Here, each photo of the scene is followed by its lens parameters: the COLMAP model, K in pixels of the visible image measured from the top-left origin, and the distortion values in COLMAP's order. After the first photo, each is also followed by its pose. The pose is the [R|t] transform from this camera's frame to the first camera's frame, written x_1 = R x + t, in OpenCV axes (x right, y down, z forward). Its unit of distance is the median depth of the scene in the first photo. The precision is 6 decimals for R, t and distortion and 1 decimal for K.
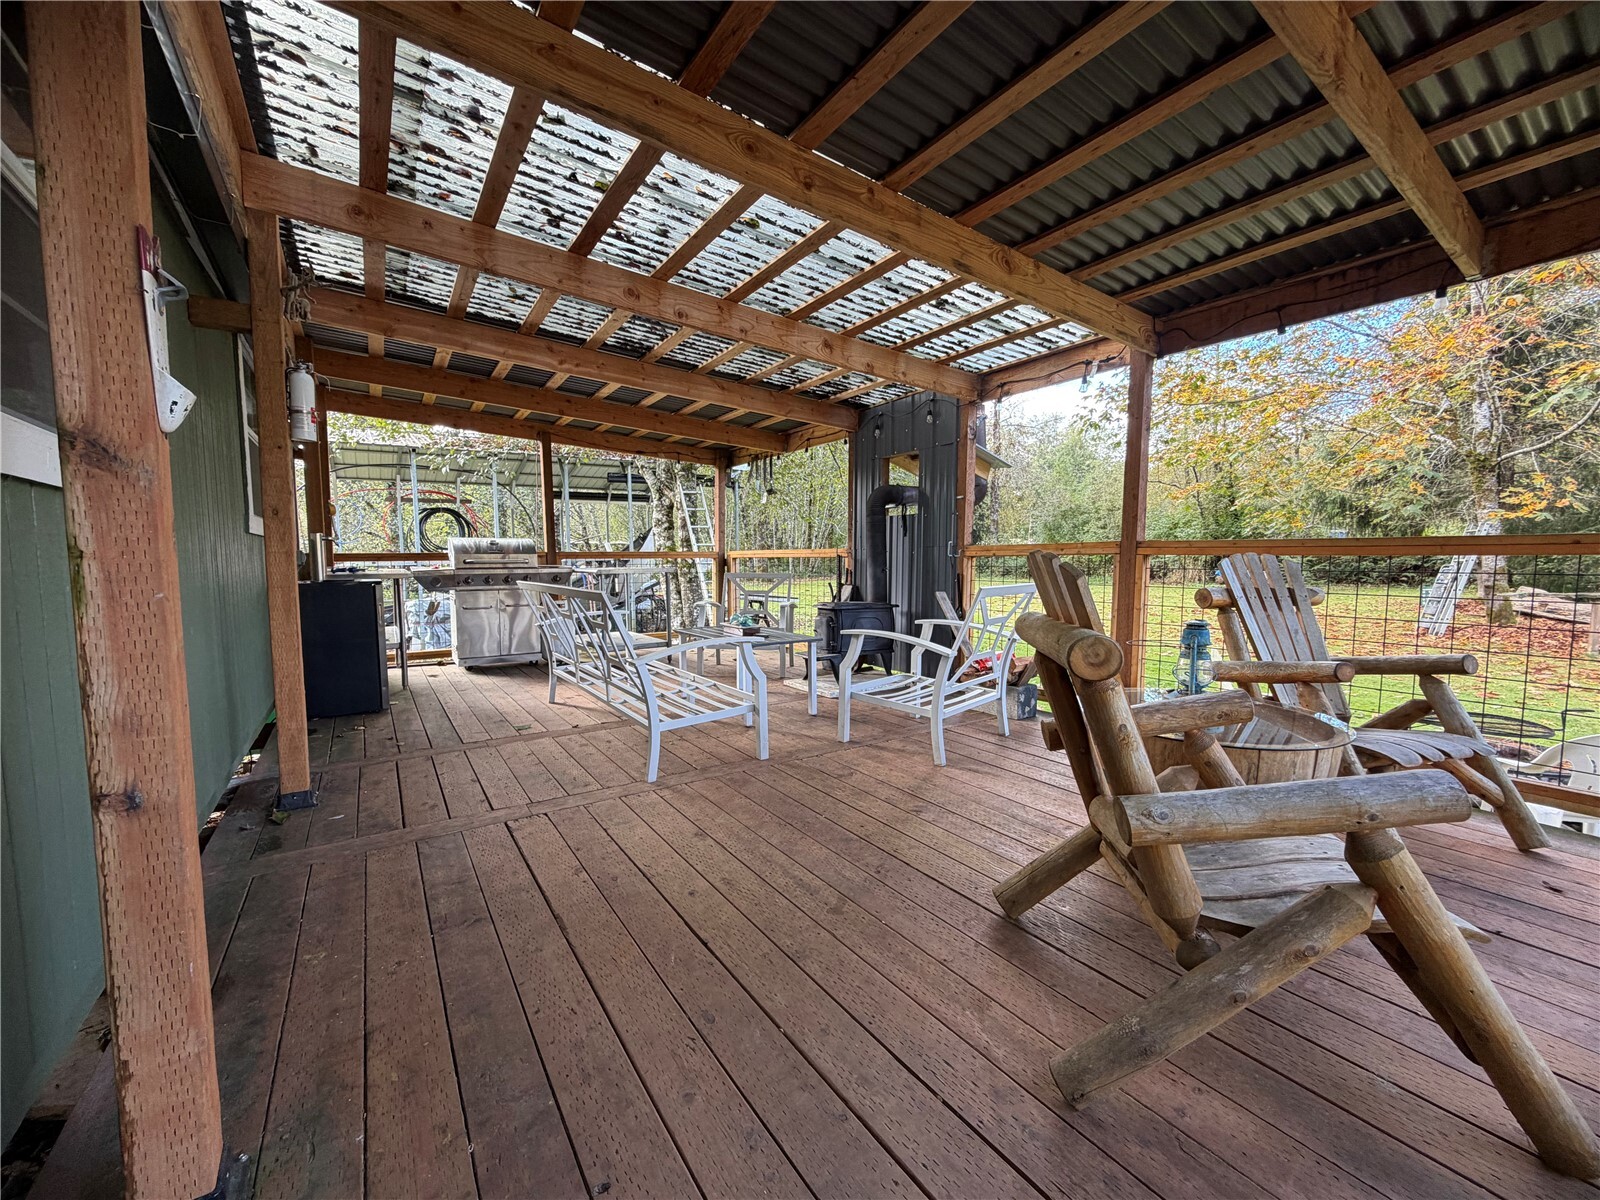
lens RADIAL K [[633.4, 0, 793.0], [0, 633.4, 606.1], [0, 0, 1]] dist [0.000716, -0.000708]
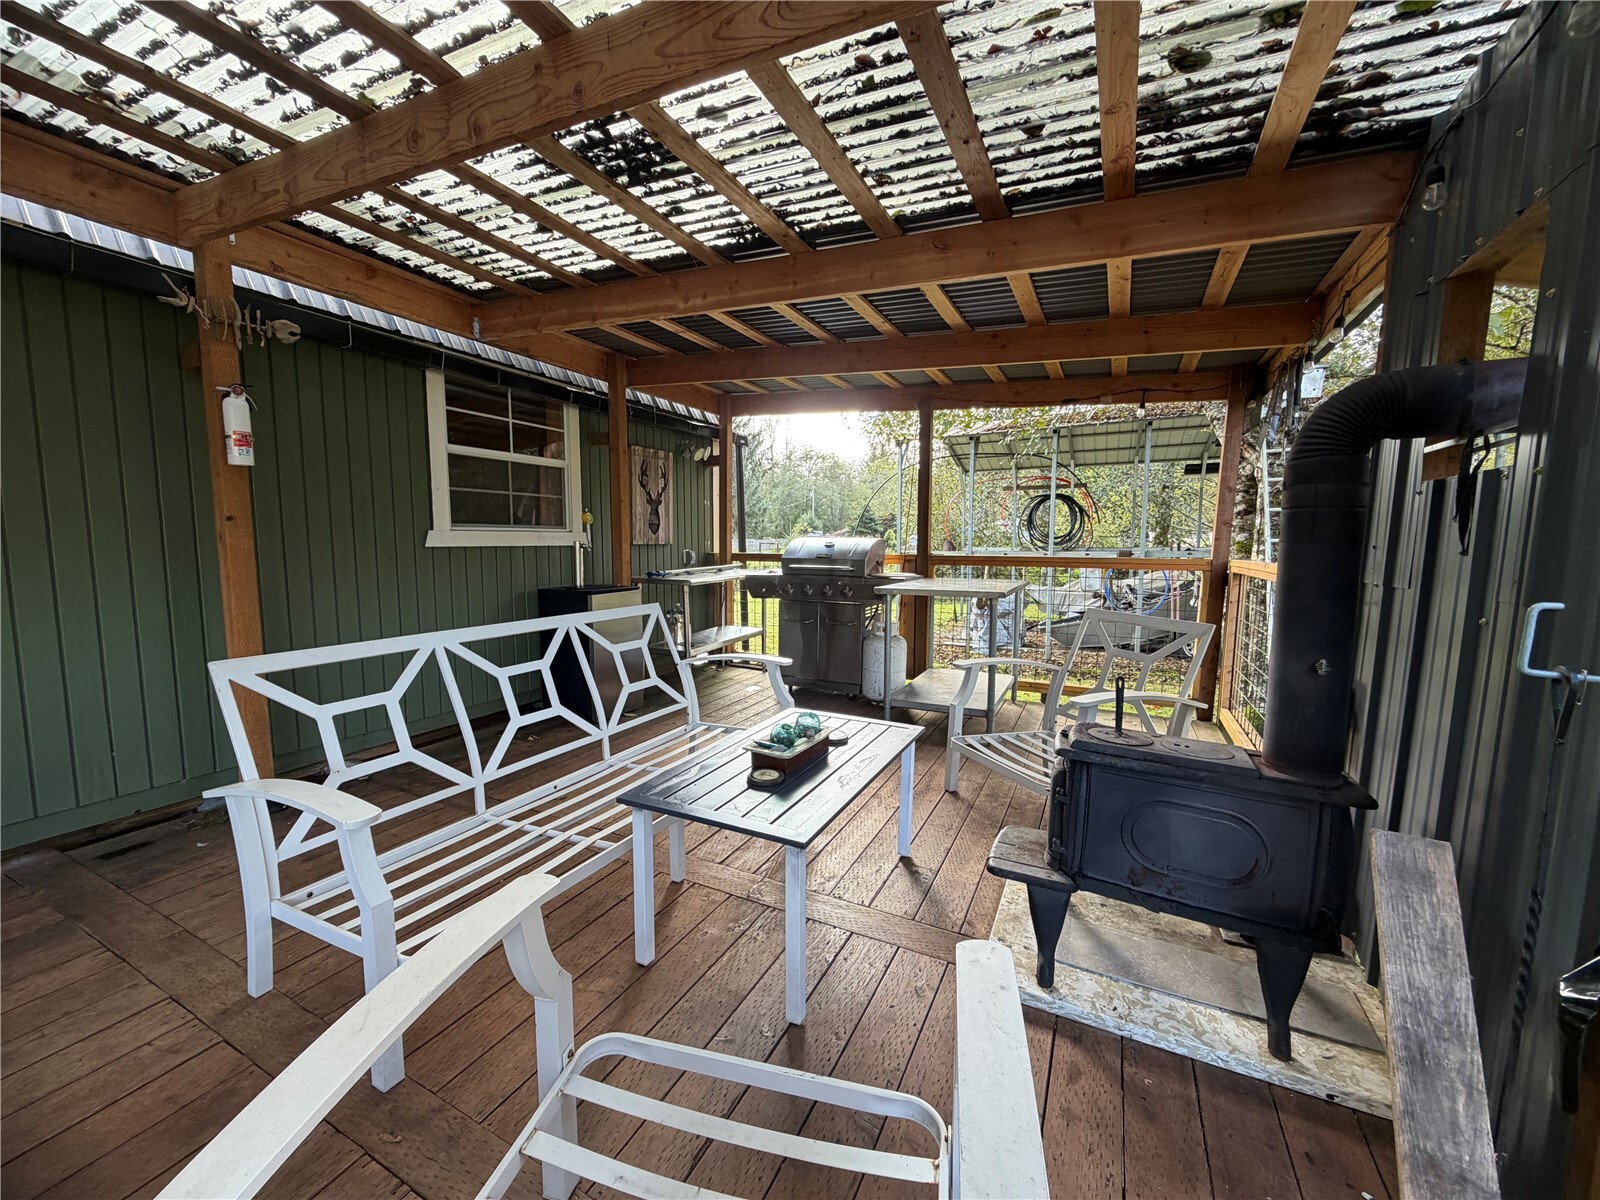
lens RADIAL K [[633.4, 0, 793.0], [0, 633.4, 606.1], [0, 0, 1]] dist [0.000716, -0.000708]
pose [[0.487252, 0.100098, -0.867506, 0.280026], [-0.073086, 0.994598, 0.073712, -0.094576], [0.870198, 0.027486, 0.491935, 0.657027]]
